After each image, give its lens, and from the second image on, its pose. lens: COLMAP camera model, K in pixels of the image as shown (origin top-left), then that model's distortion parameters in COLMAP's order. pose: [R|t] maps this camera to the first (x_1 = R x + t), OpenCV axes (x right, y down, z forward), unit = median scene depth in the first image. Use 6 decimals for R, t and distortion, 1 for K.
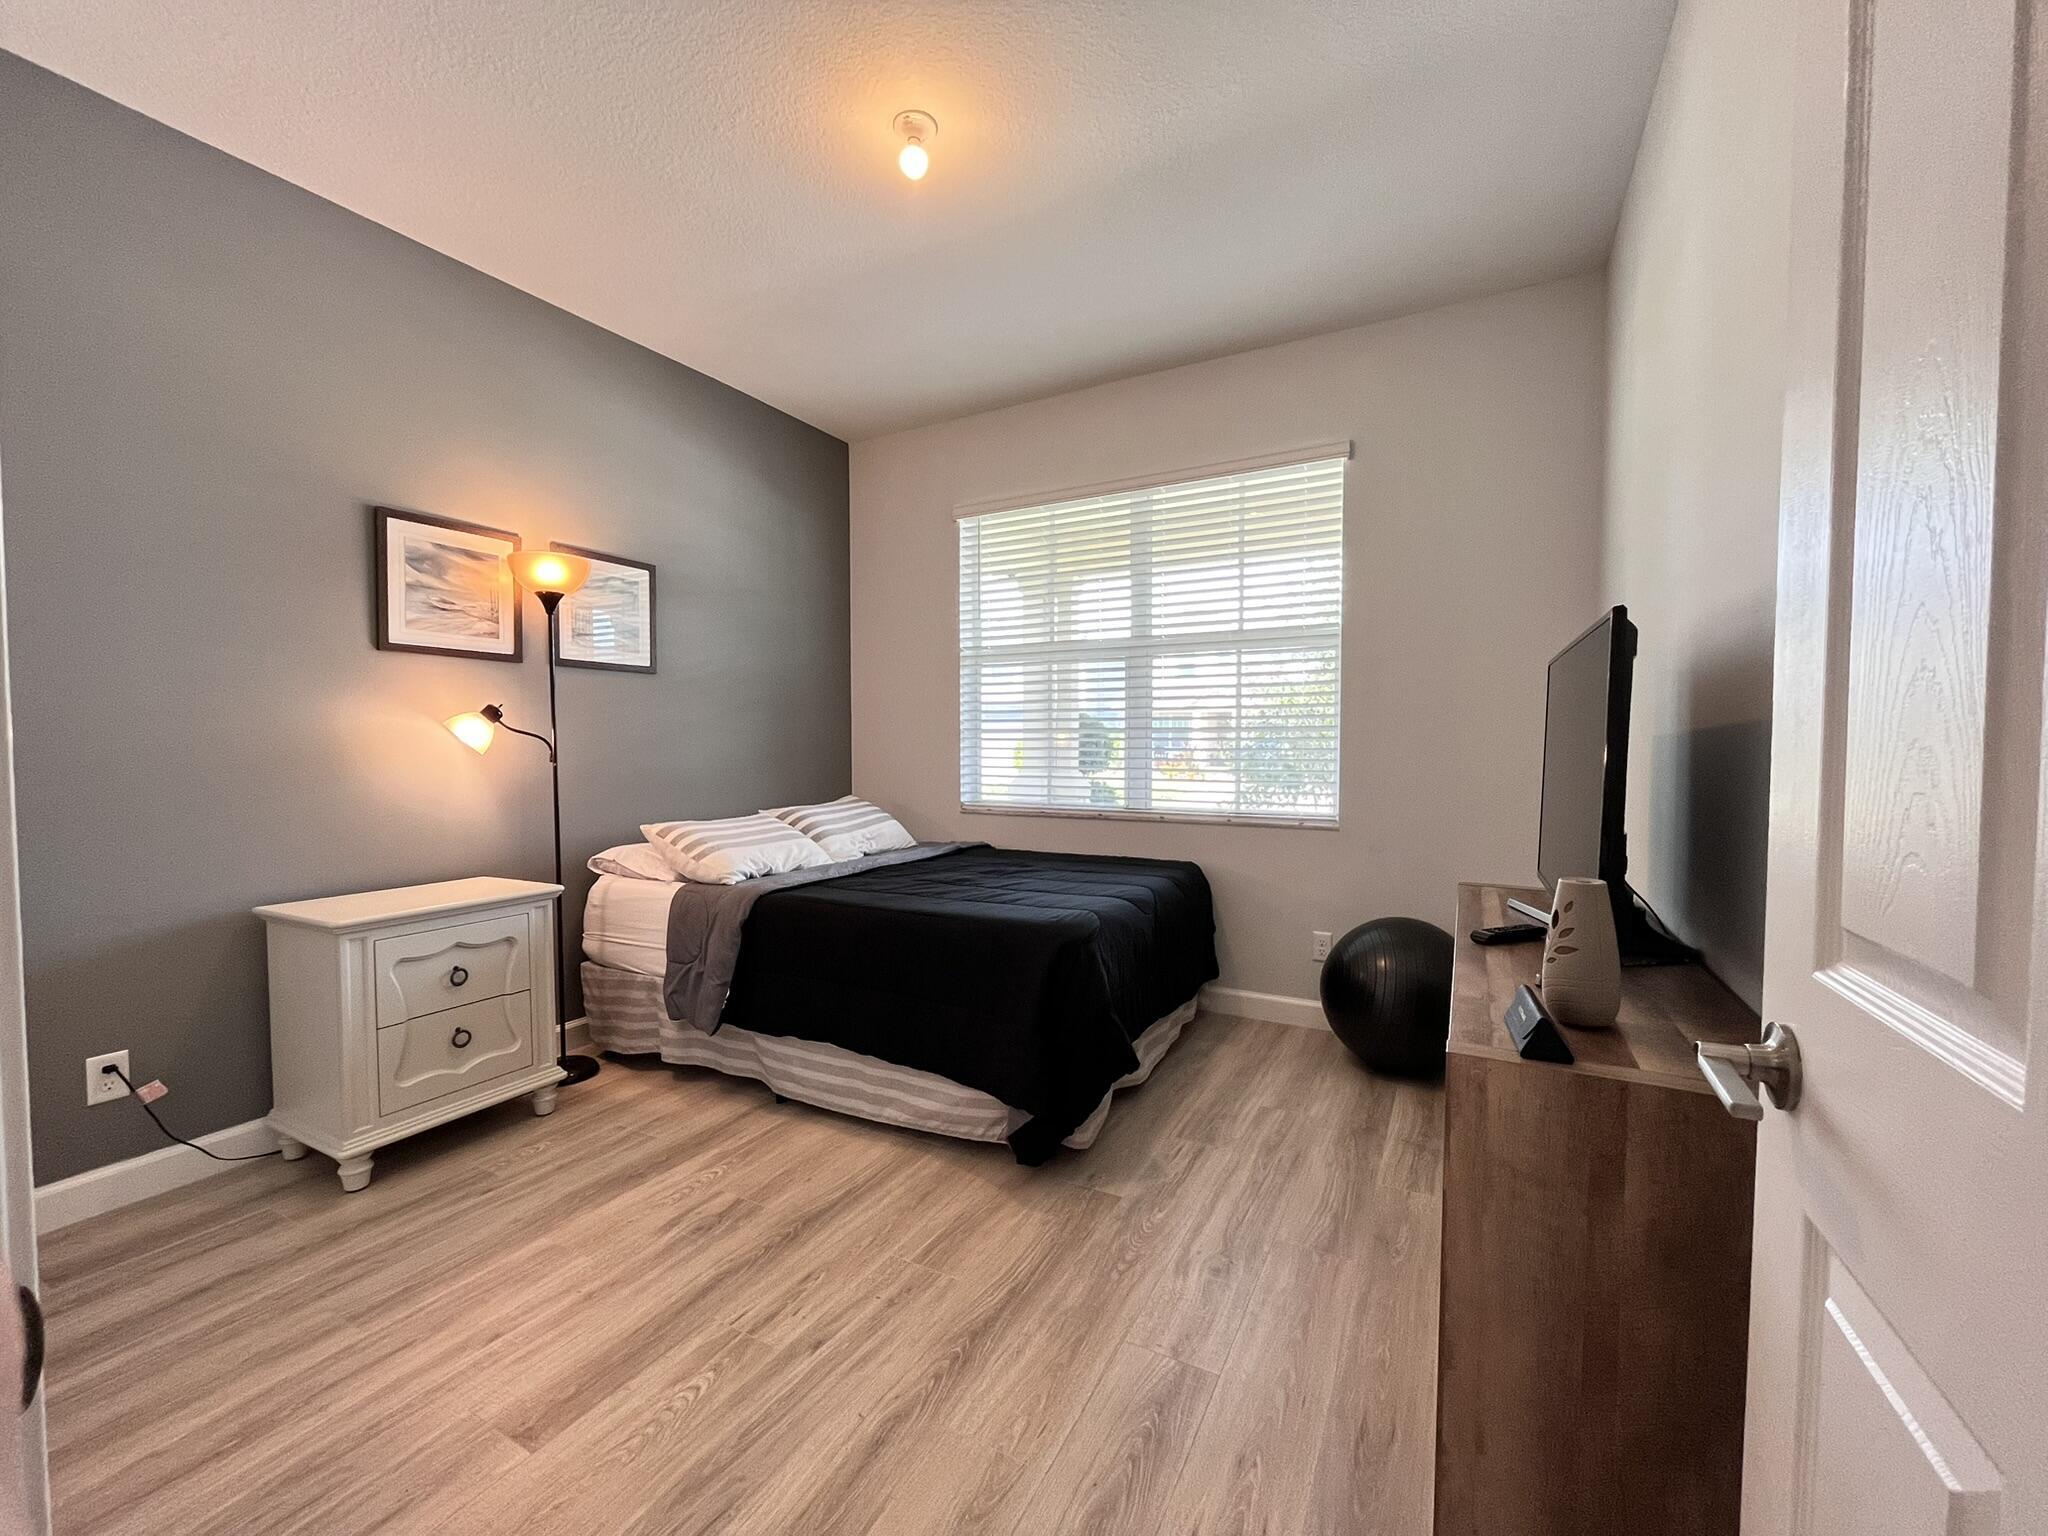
lens RADIAL K [[825.7, 0, 1025.9], [0, 825.7, 773.7], [0, 0, 1]] dist [-0.006707, 0.000125]
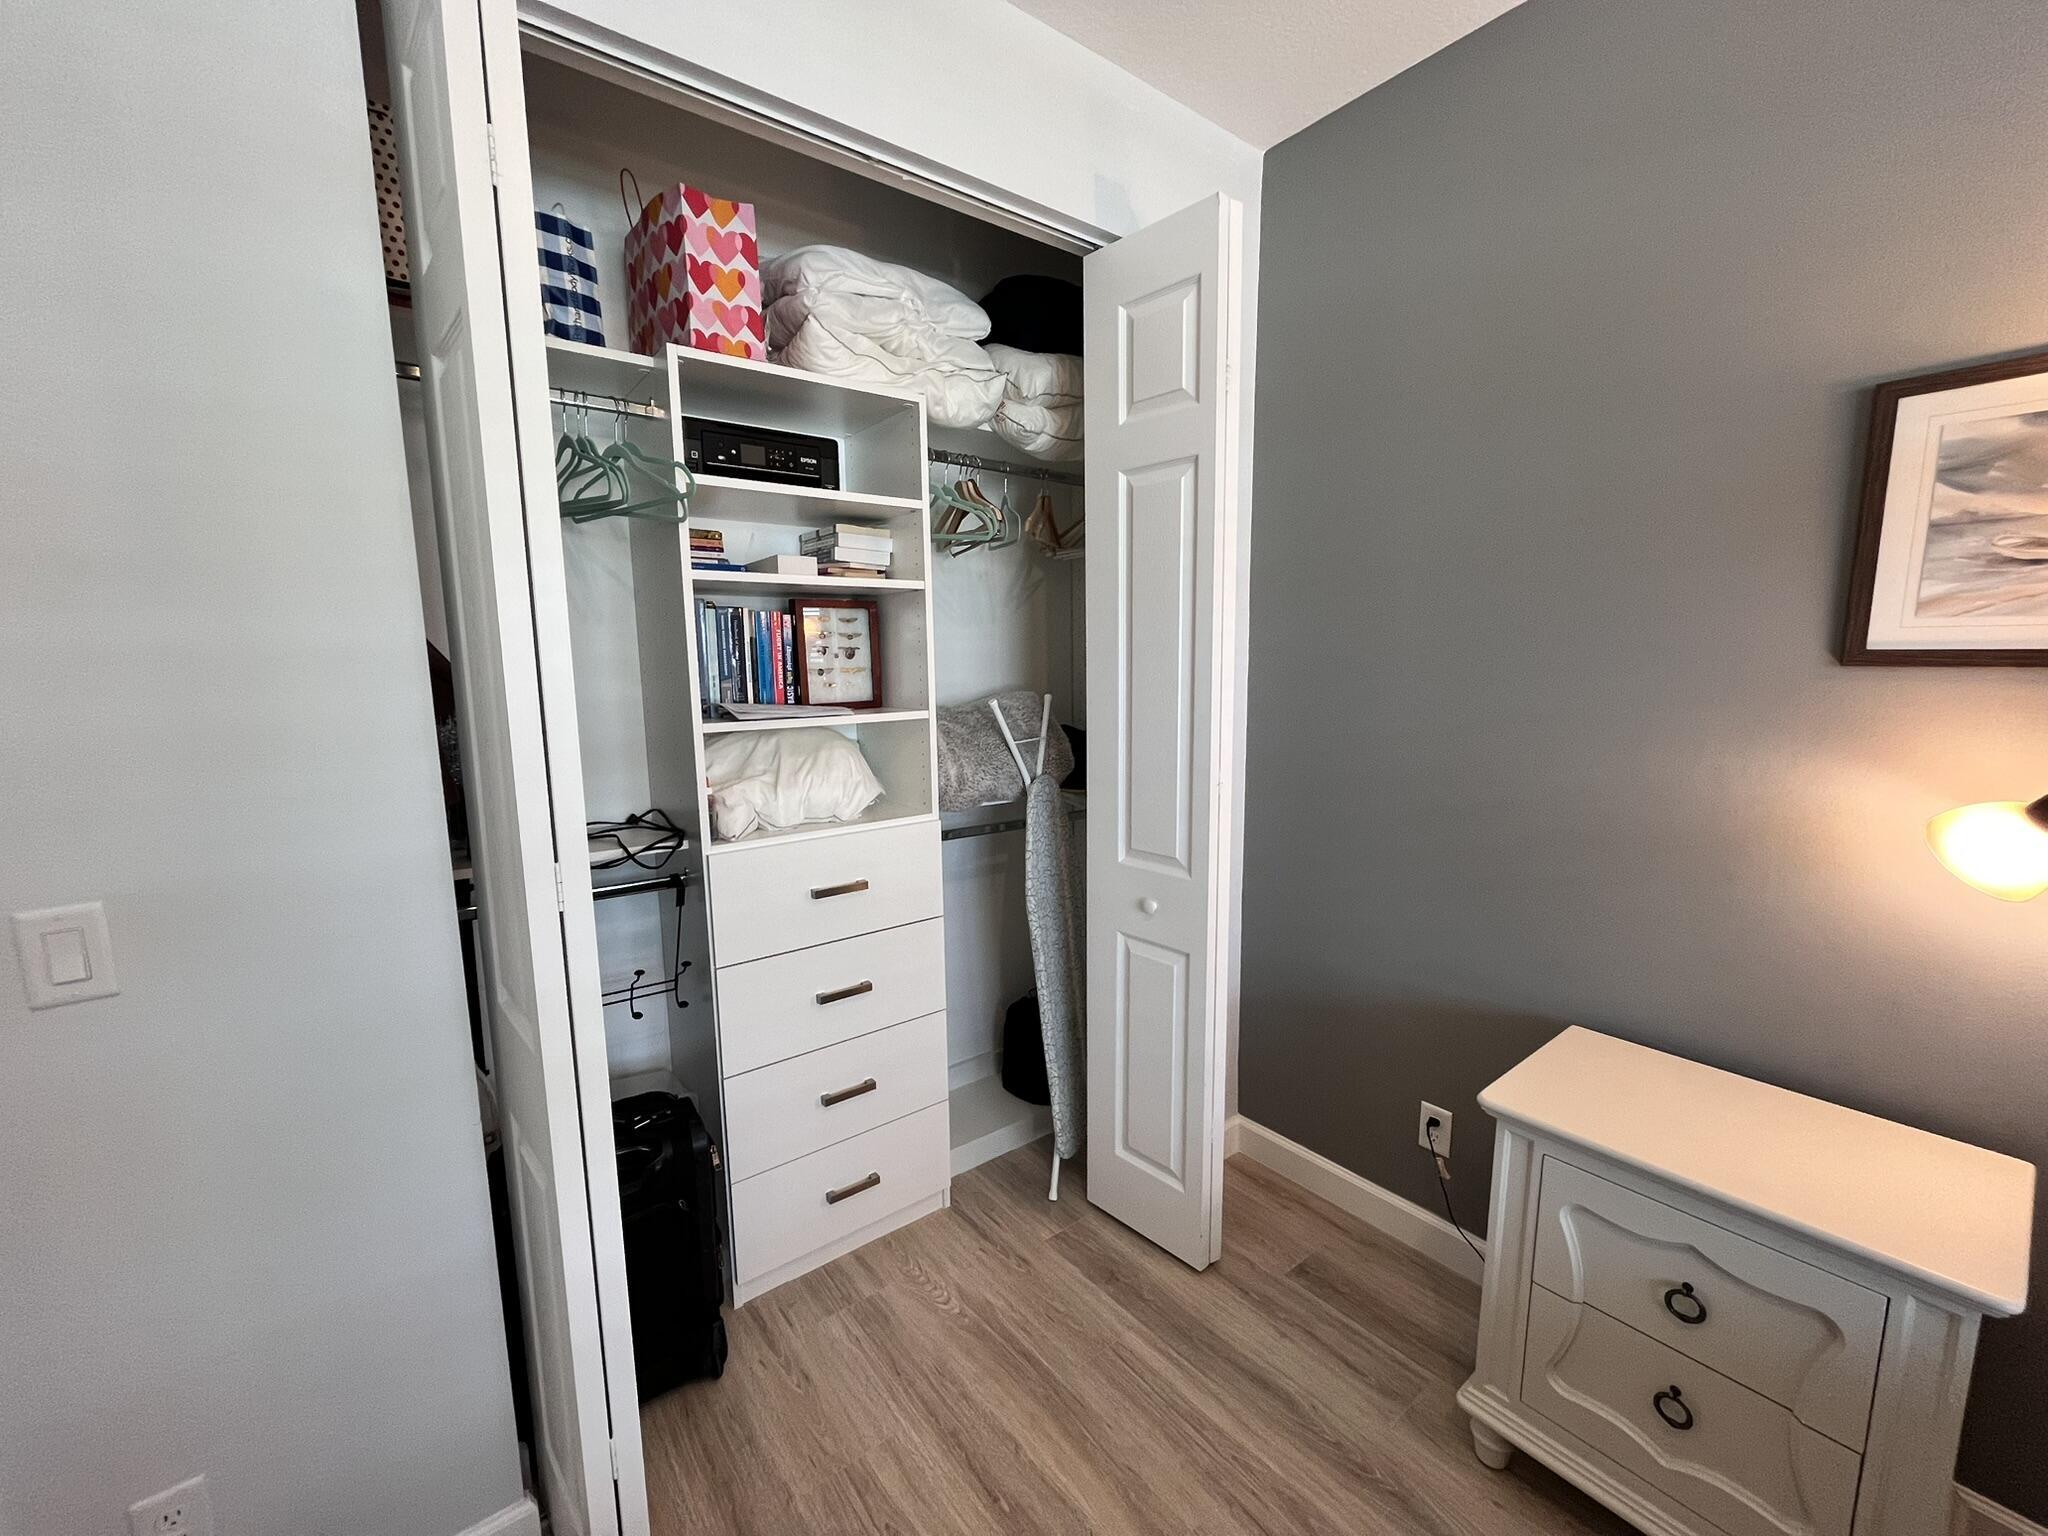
lens RADIAL K [[825.7, 0, 1025.5], [0, 825.7, 772.4], [0, 0, 1]] dist [-0.006707, 0.000125]
pose [[-0.393338, 0.139777, -0.908707, -0.082356], [-0.024121, 0.986467, 0.162179, -0.154793], [0.919078, 0.085710, -0.384643, 0.719463]]
